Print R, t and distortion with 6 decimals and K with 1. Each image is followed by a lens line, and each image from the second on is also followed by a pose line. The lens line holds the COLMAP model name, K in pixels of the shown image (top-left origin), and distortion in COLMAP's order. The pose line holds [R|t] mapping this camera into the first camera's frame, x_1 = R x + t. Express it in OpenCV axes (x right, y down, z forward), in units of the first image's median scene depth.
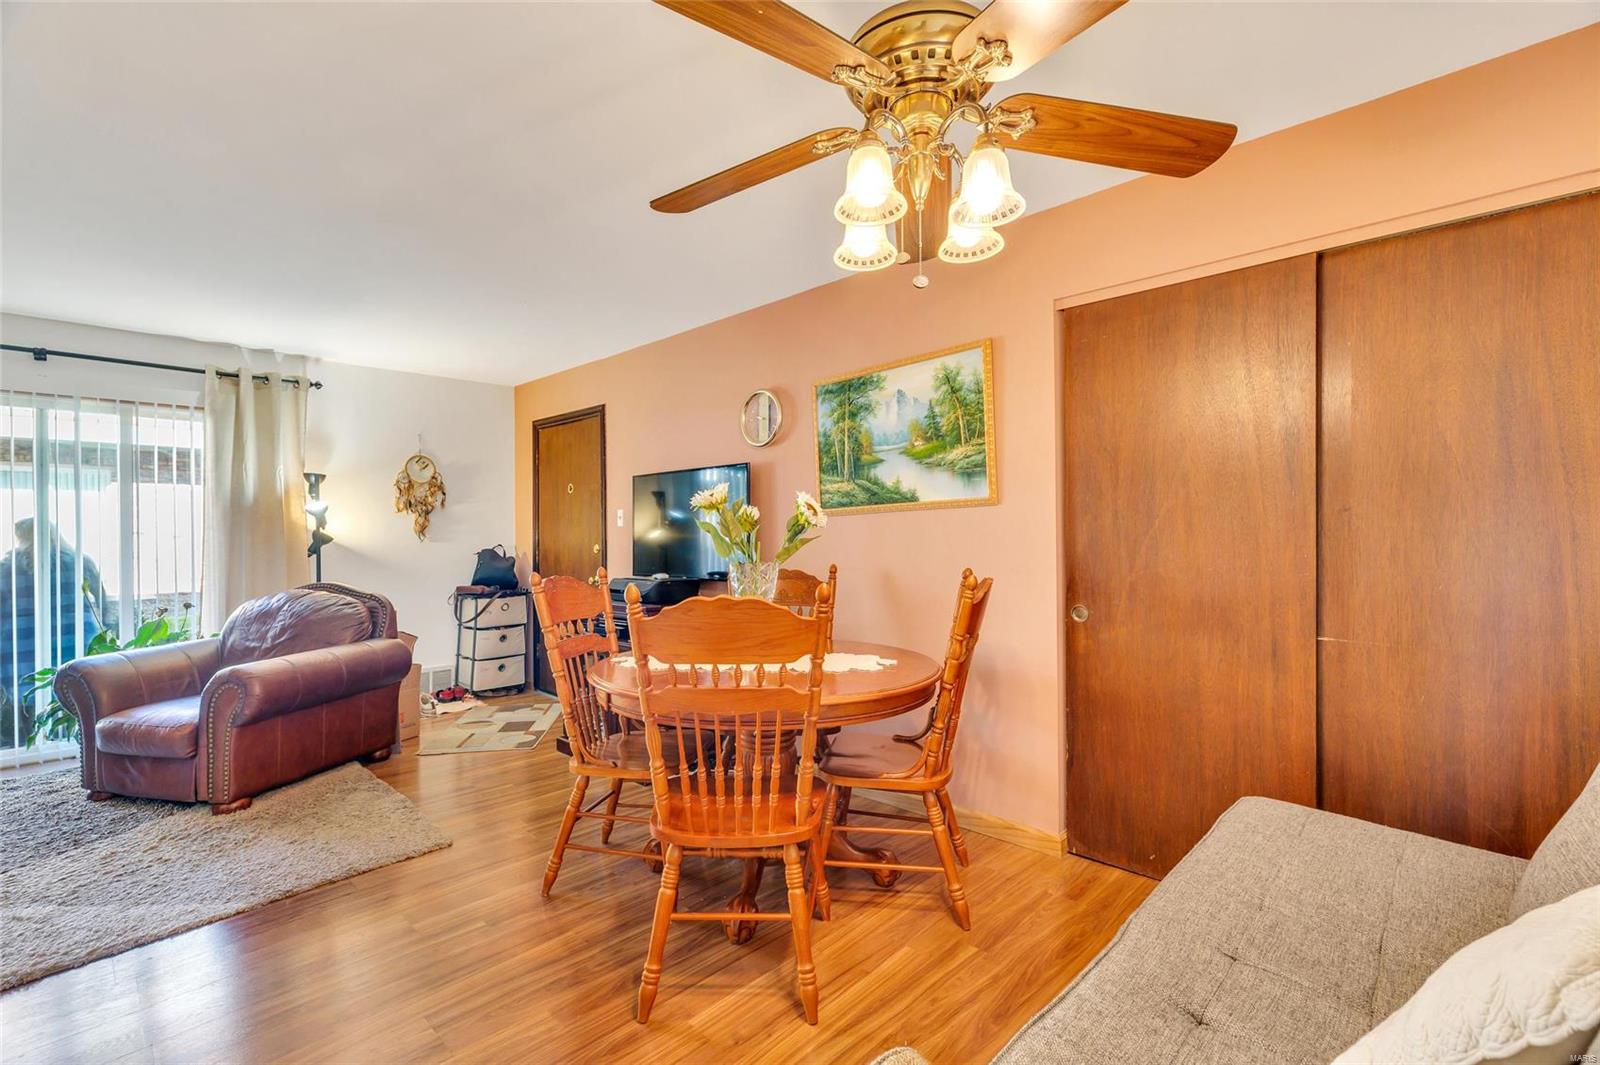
lens RADIAL K [[719.8, 0, 806.7], [0, 719.8, 527.2], [0, 0, 1]] dist [-0.000585, 0.000451]
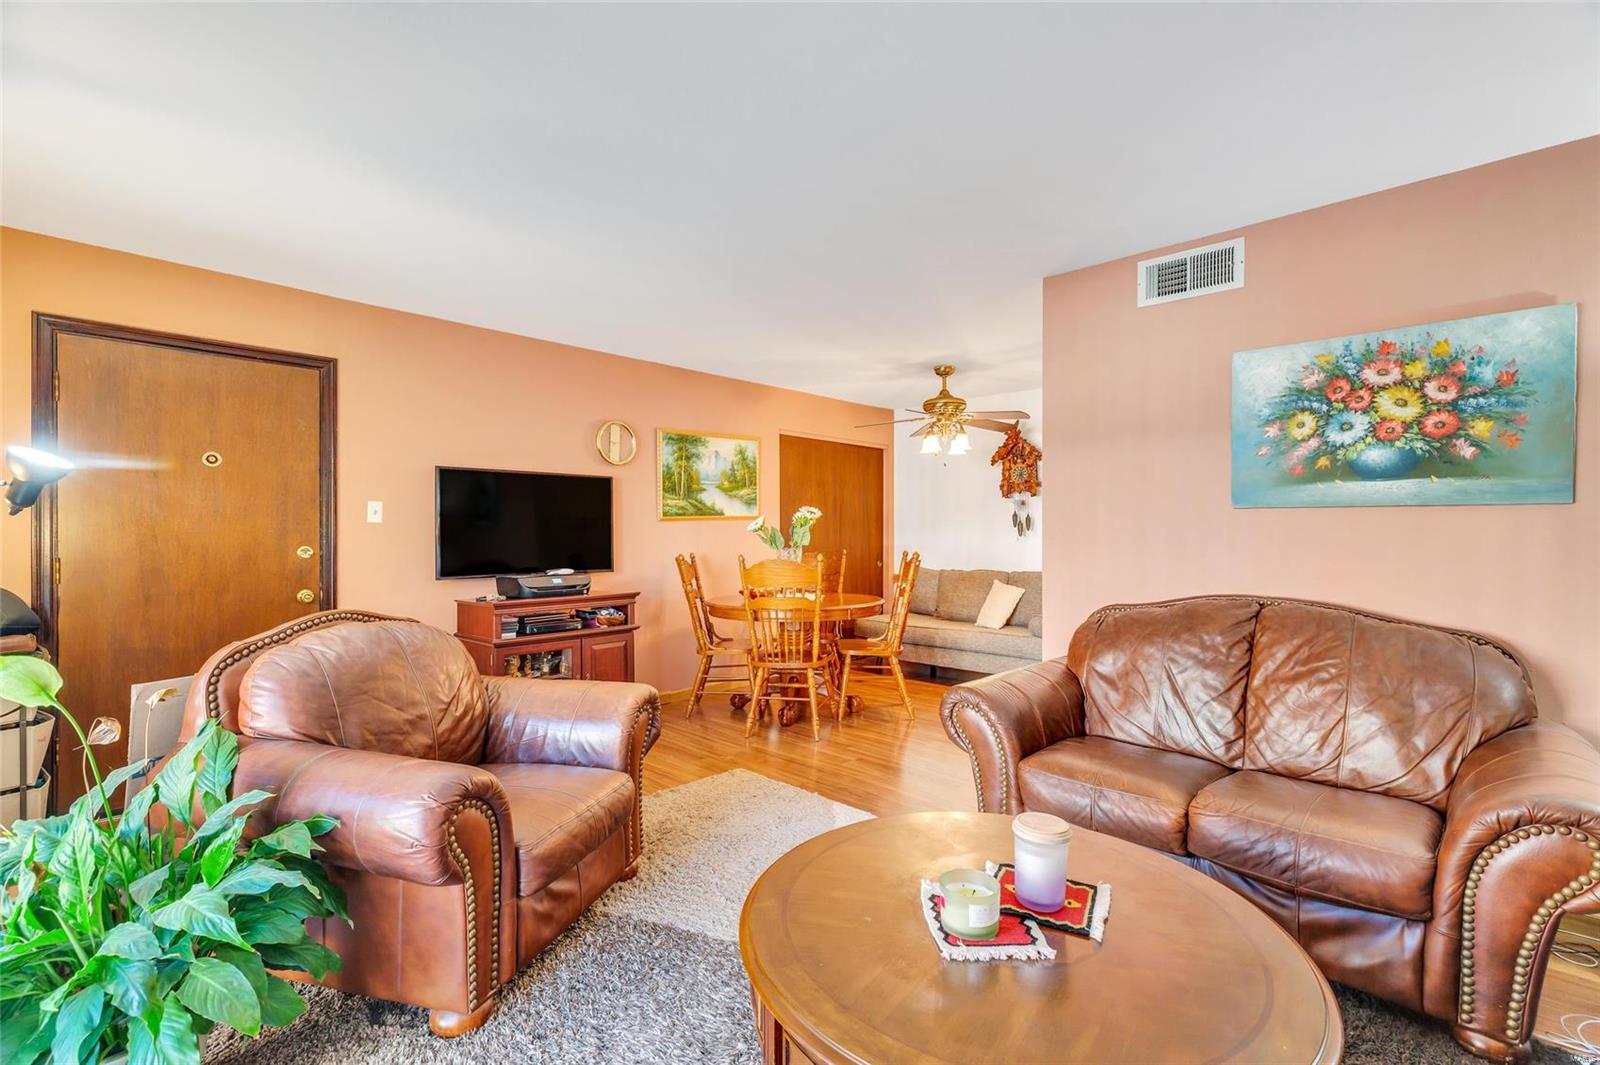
lens RADIAL K [[719.8, 0, 798.0], [0, 719.8, 532.3], [0, 0, 1]] dist [-0.000585, 0.000451]
pose [[-0.009585, -0.004376, 0.999944, -1.451397], [-0.020249, 0.999786, 0.004182, -0.004463], [-0.999749, -0.020208, -0.009672, 0.734360]]
